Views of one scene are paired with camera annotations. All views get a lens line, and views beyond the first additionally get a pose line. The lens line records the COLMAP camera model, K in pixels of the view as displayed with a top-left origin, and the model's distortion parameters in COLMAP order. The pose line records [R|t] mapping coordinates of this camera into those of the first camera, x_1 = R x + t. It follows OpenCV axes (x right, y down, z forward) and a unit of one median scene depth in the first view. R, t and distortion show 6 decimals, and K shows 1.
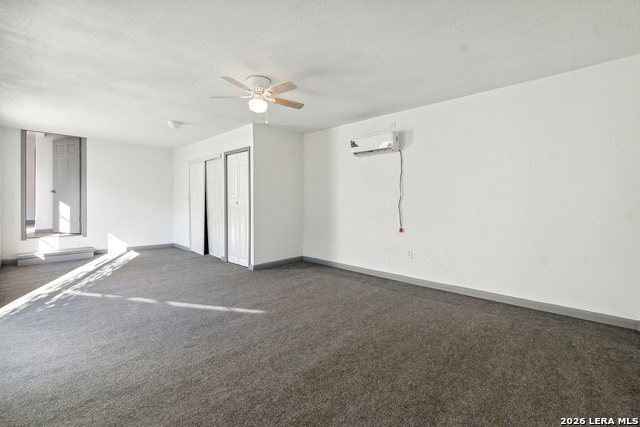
lens RADIAL K [[280.5, 0, 319.3], [0, 280.5, 202.0], [0, 0, 1]] dist [-0.001516, -0.000040]
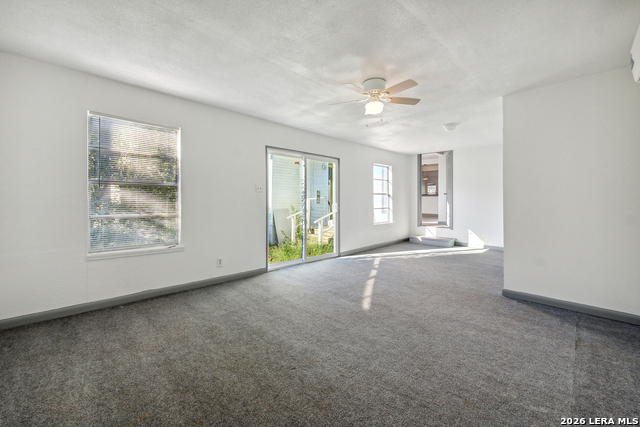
lens RADIAL K [[280.5, 0, 319.3], [0, 280.5, 202.0], [0, 0, 1]] dist [-0.001516, -0.000040]
pose [[-0.033033, 0.006185, -0.999435, 0.800379], [-0.012154, 0.999904, 0.006589, -0.000879], [0.999380, 0.012365, -0.032954, 0.838503]]
